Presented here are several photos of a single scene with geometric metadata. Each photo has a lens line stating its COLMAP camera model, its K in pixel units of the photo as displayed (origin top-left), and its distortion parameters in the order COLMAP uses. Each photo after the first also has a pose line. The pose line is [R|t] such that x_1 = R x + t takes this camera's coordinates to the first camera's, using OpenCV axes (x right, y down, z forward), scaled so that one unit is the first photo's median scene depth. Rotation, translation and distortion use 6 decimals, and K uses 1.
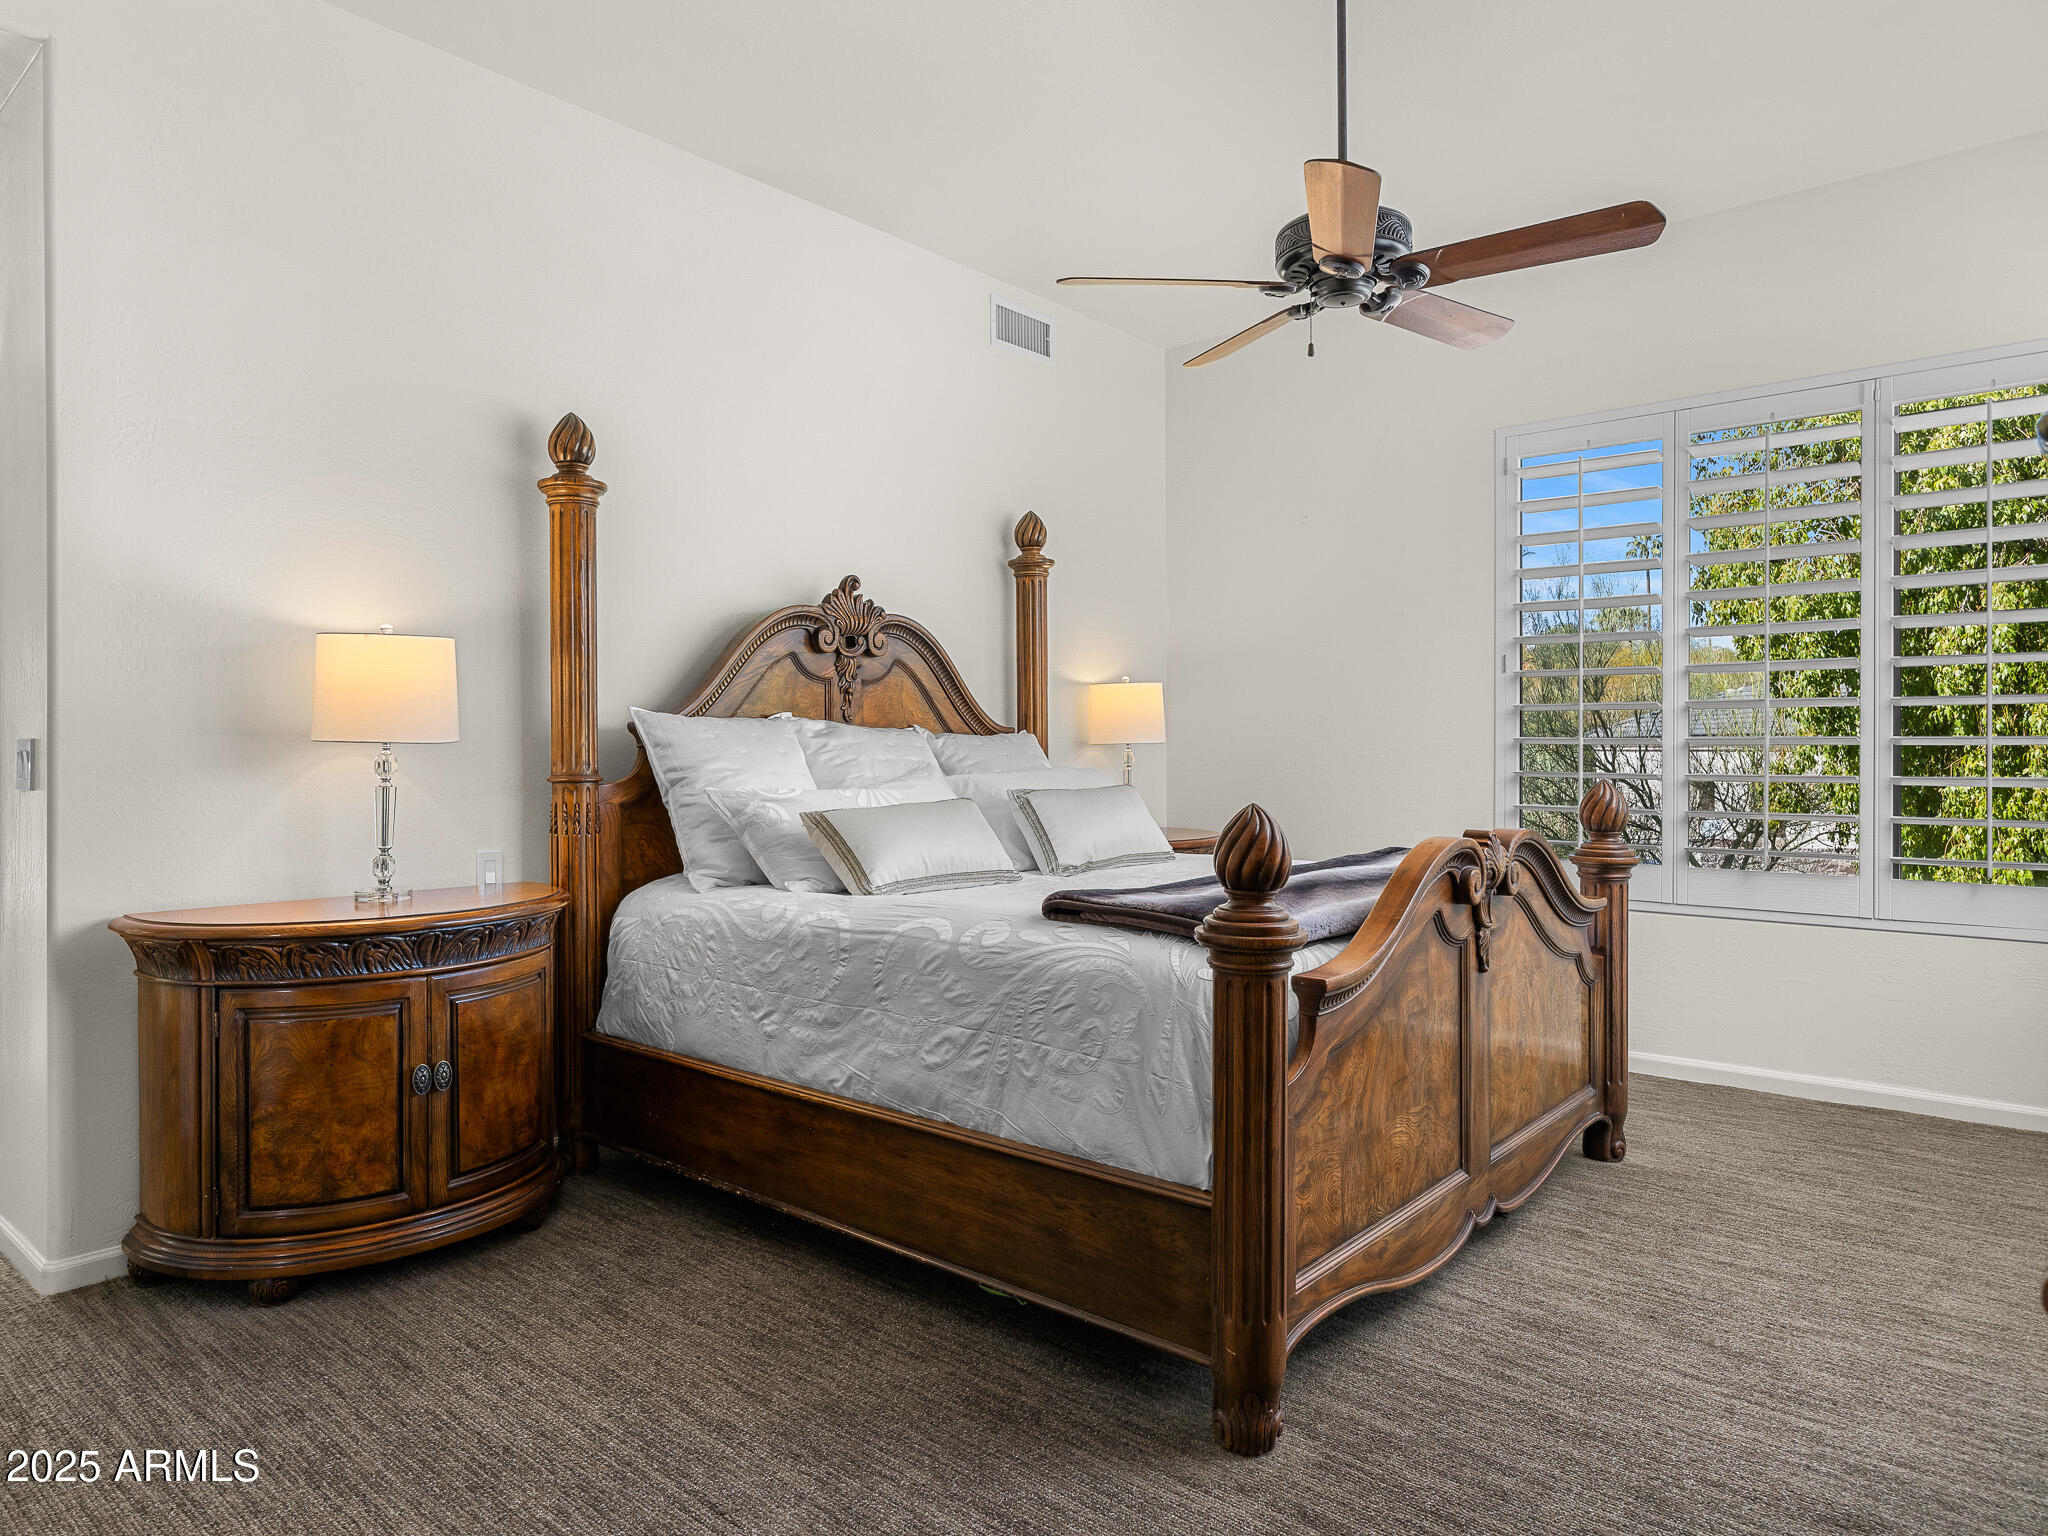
lens RADIAL K [[1256.9, 0, 1019.9], [0, 1256.9, 751.4], [0, 0, 1]] dist [-0.001040, -0.000271]
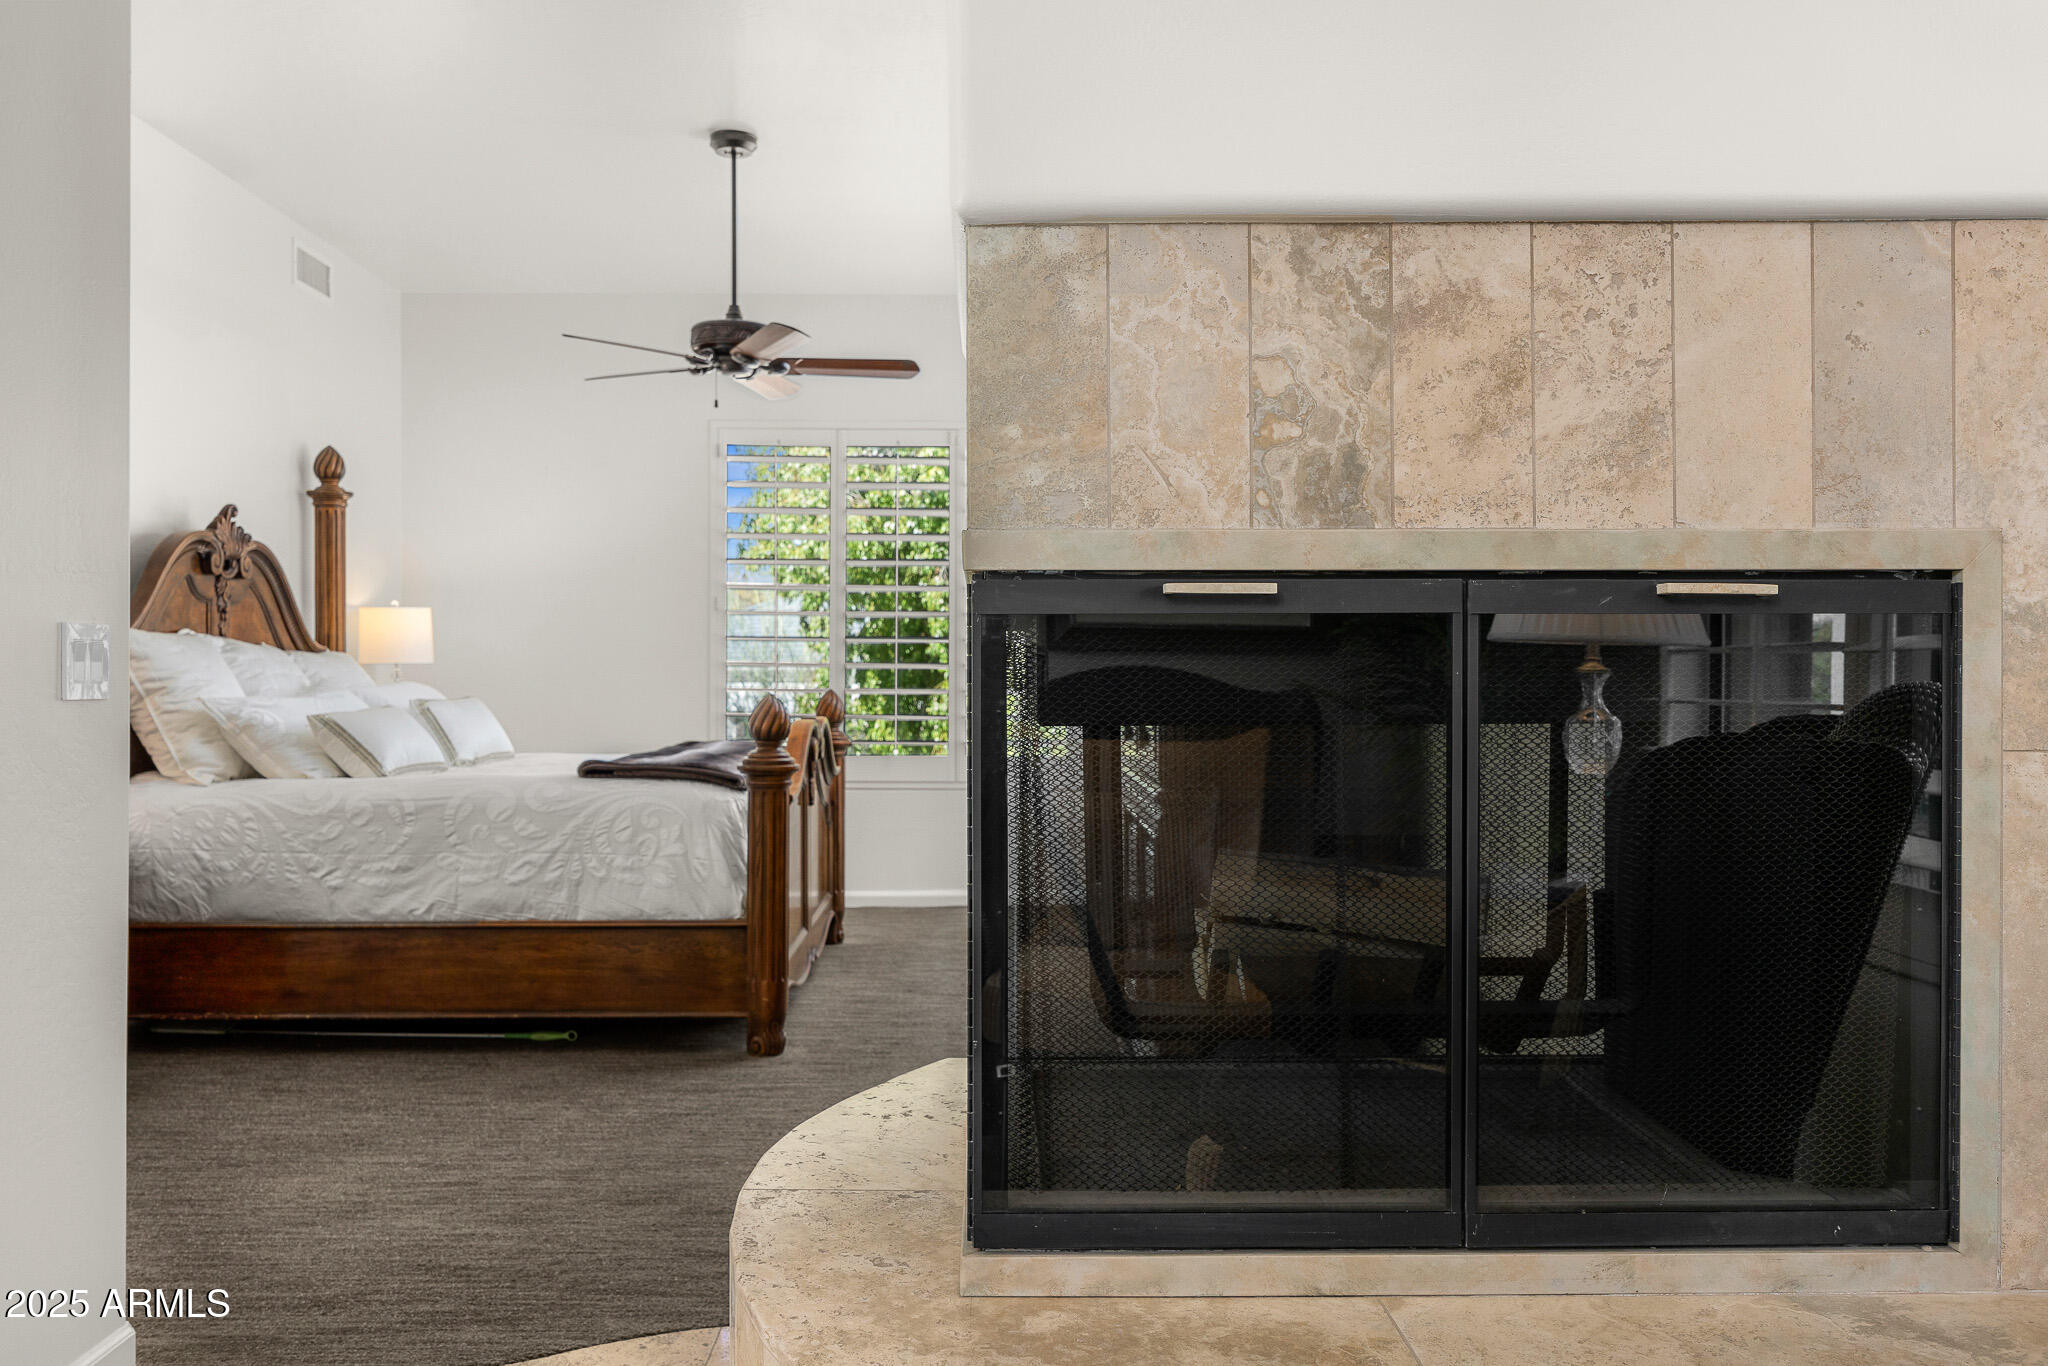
lens RADIAL K [[1639.4, 0, 1024.0], [0, 1639.4, 683.0], [0, 0, 1]] dist [-0.004040, -0.000687]
pose [[0.729954, 0.003449, 0.683488, -0.806564], [-0.001560, 0.999993, -0.003380, 0.023869], [-0.683495, 0.001401, 0.729954, -0.665376]]
